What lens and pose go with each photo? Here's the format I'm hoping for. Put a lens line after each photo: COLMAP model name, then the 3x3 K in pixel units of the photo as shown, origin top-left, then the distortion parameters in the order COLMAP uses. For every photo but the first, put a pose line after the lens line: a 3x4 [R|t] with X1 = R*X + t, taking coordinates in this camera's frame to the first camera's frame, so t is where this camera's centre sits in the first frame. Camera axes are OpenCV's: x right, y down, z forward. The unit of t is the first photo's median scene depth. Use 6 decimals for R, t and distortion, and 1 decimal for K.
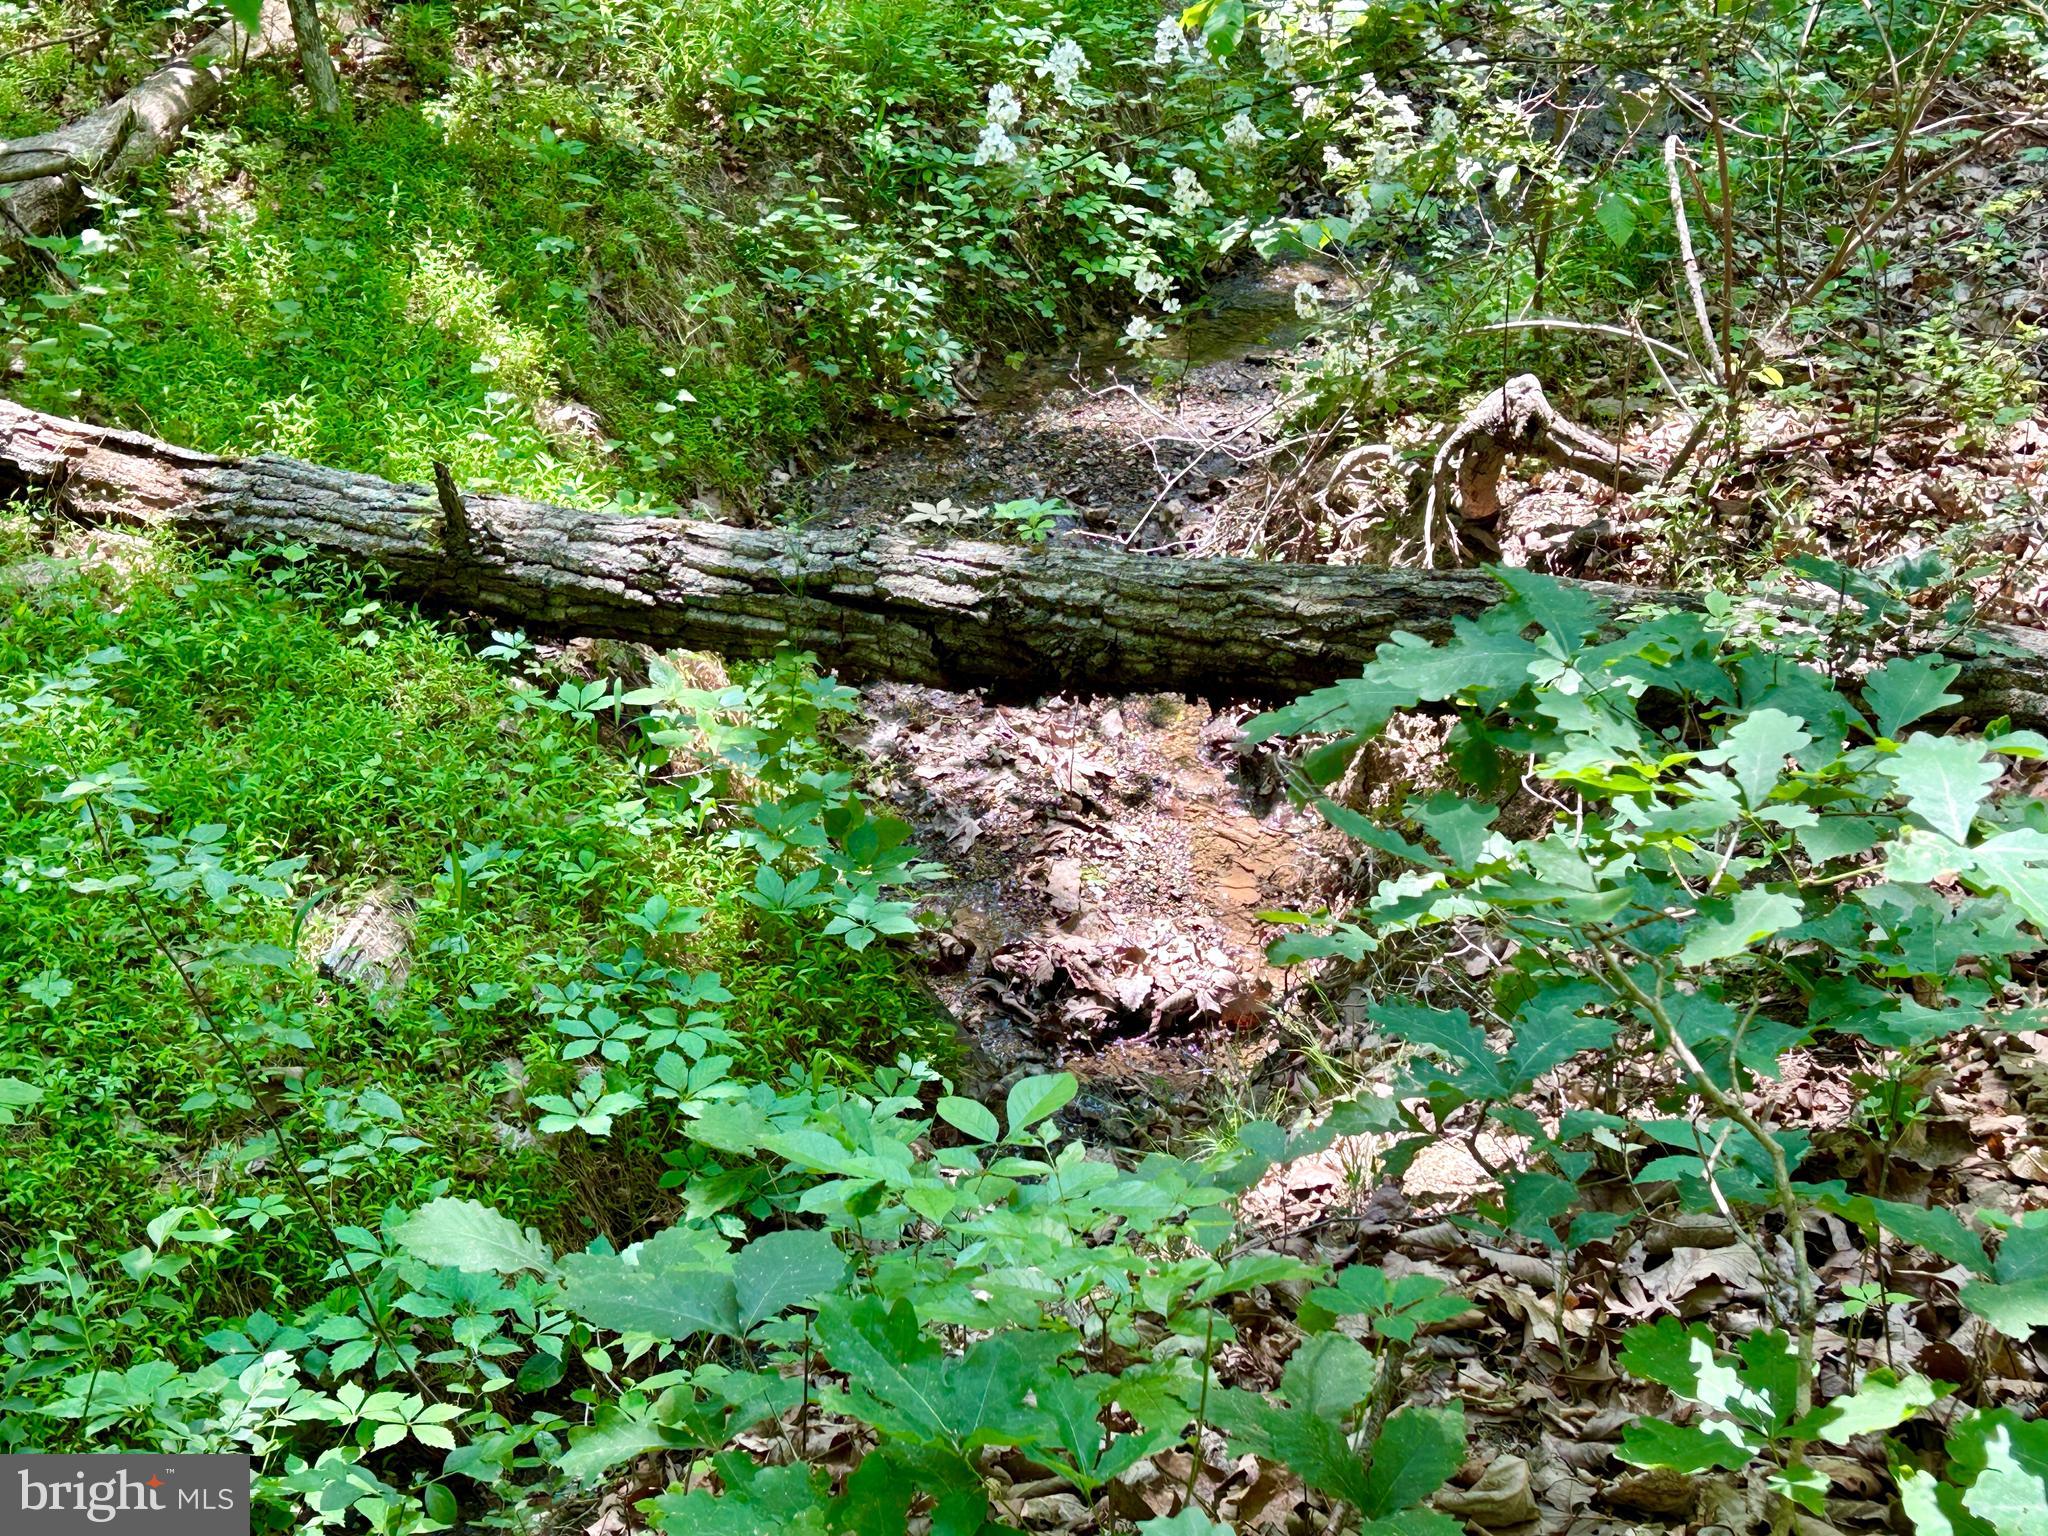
lens RADIAL K [[3272.4, 0, 1022.6], [0, 3272.4, 772.7], [0, 0, 1]] dist [0.134147, 0.000000]
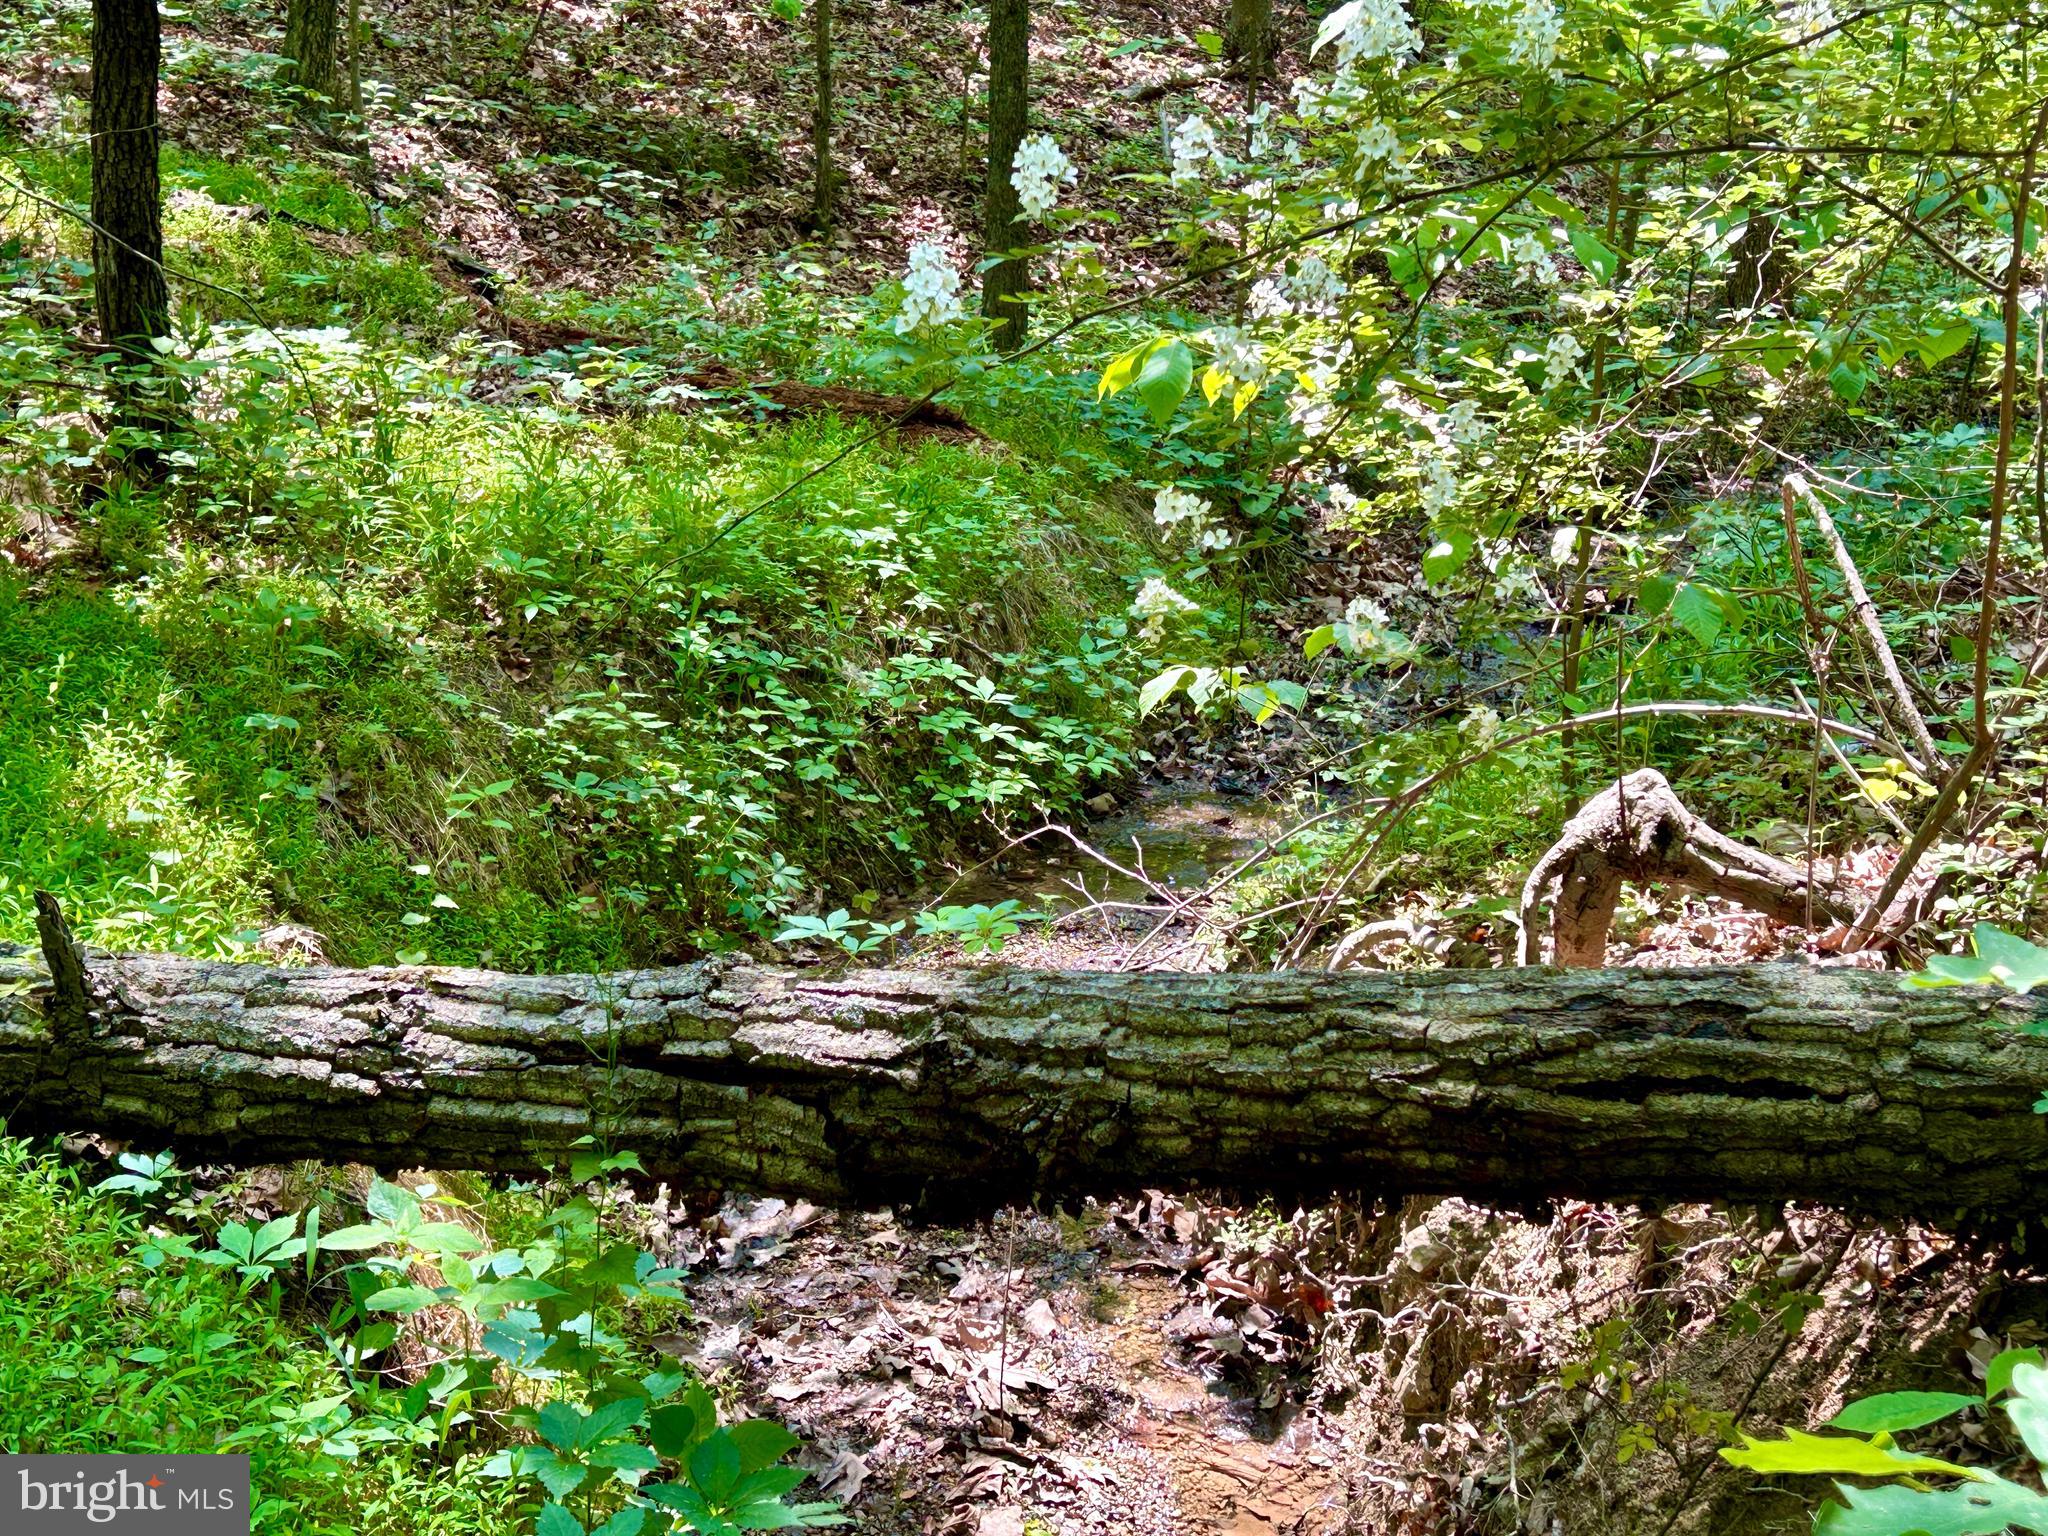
lens RADIAL K [[3272.4, 0, 1053.9], [0, 3272.4, 742.9], [0, 0, 1]] dist [0.134147, 0.000000]
pose [[0.996867, -0.015898, 0.077485, -0.024708], [0.032847, 0.974338, -0.222681, 0.023662], [-0.071956, 0.224528, 0.971807, 0.289479]]
